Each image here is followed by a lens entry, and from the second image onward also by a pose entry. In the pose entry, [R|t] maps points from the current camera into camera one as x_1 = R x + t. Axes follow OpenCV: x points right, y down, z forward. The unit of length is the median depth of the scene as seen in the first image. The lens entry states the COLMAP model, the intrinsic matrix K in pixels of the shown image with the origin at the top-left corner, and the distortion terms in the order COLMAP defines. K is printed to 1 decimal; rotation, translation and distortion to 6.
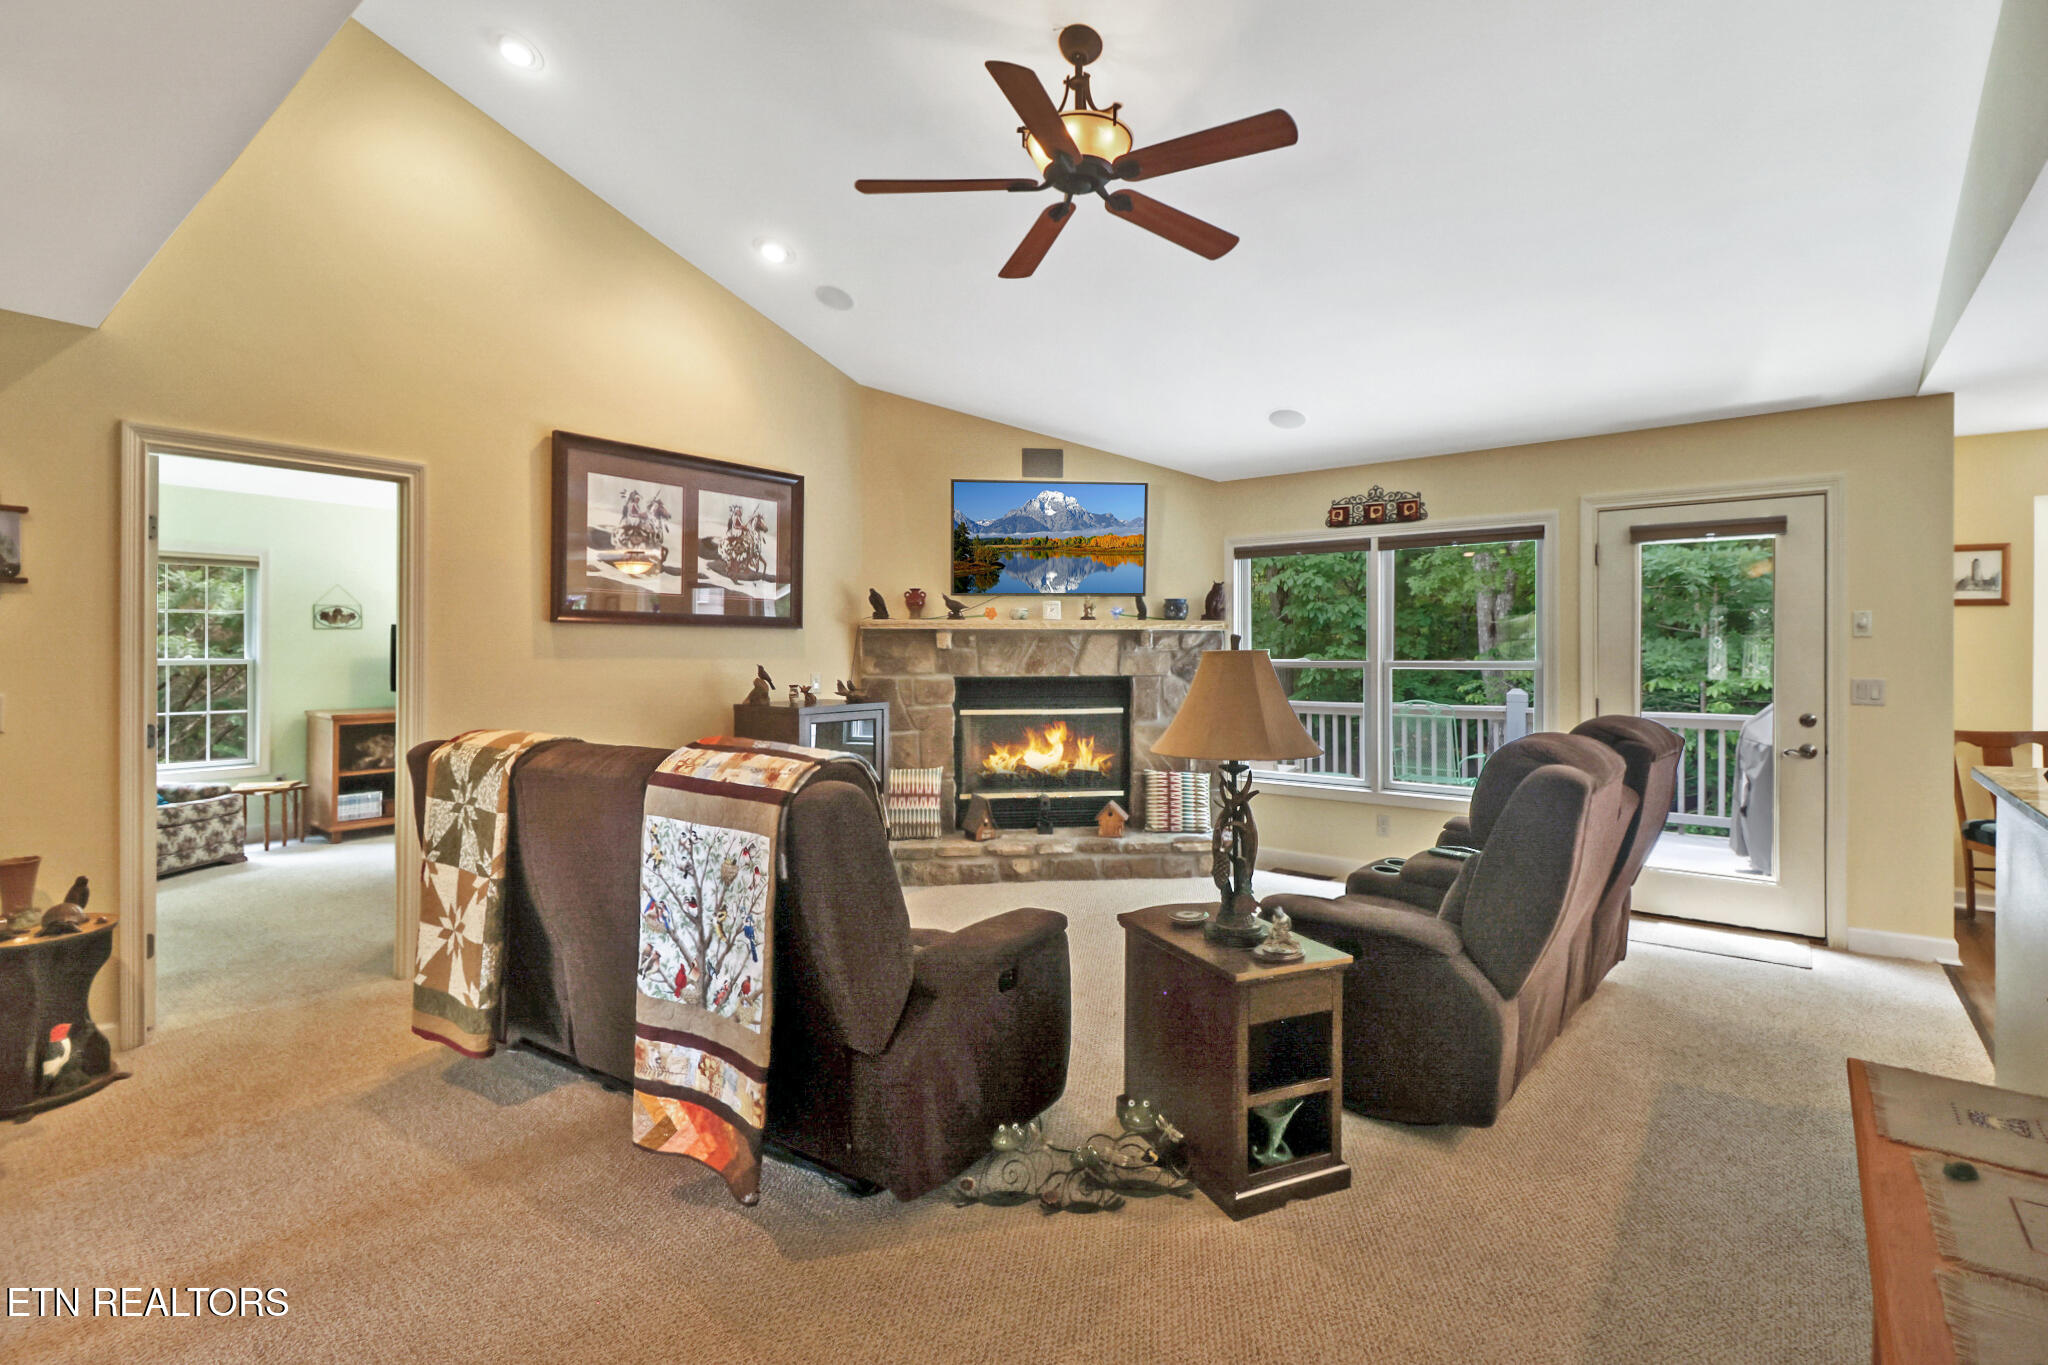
lens RADIAL K [[948.0, 0, 1025.1], [0, 948.0, 643.4], [0, 0, 1]] dist [0.001718, 0.000167]
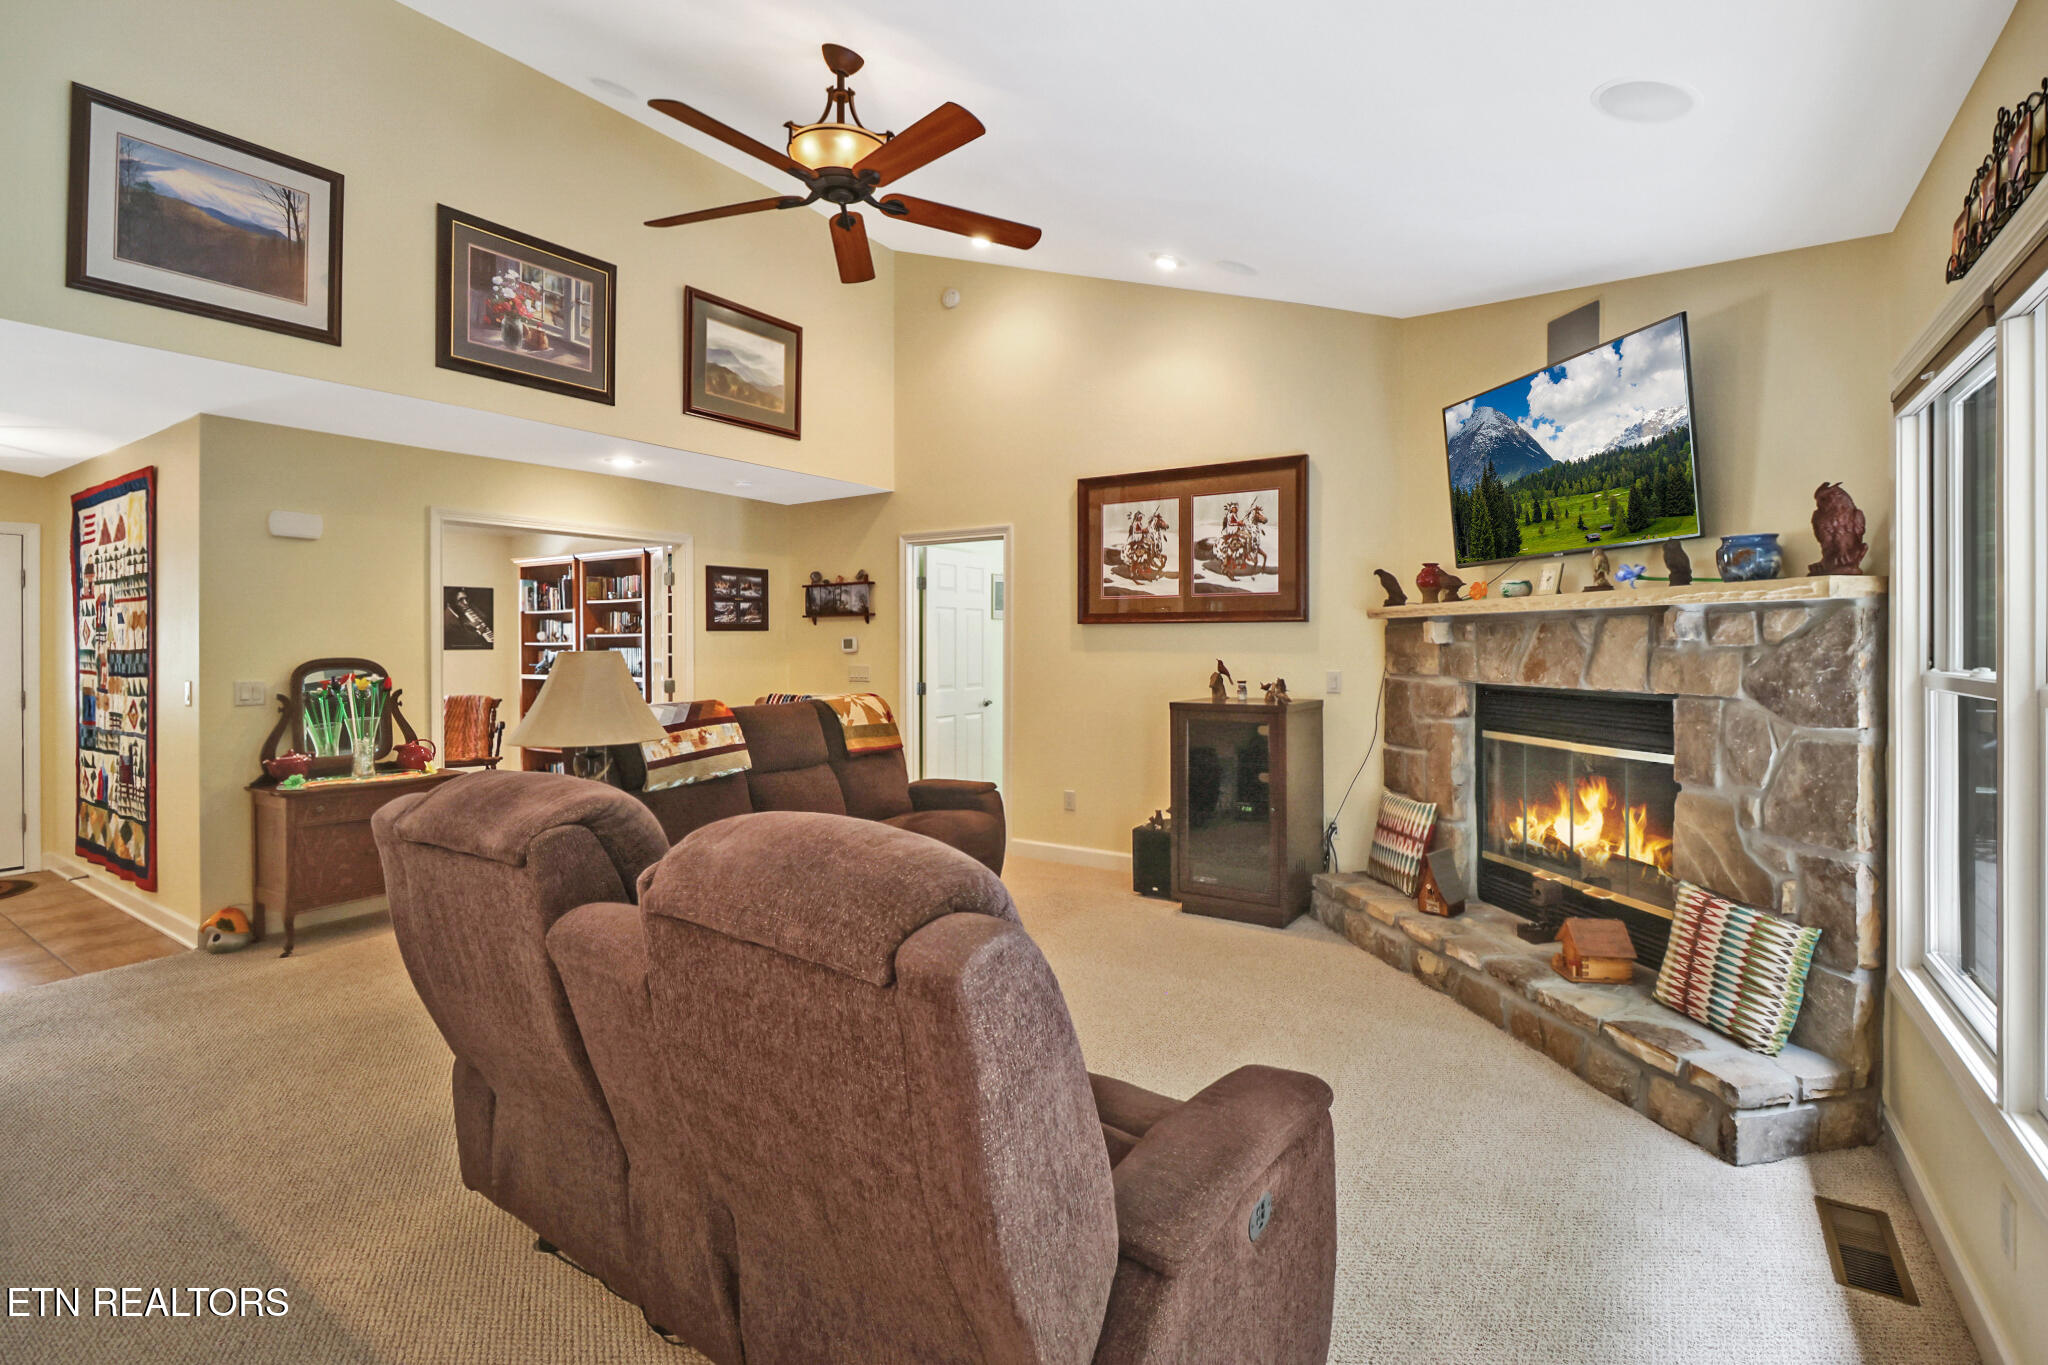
lens RADIAL K [[936.8, 0, 1025.8], [0, 936.8, 649.8], [0, 0, 1]] dist [0.000285, -0.000126]
pose [[0.068517, 0.004763, -0.997639, 0.664972], [0.006280, 0.999967, 0.005206, 0.005350], [0.997630, -0.006622, 0.068485, 0.685962]]
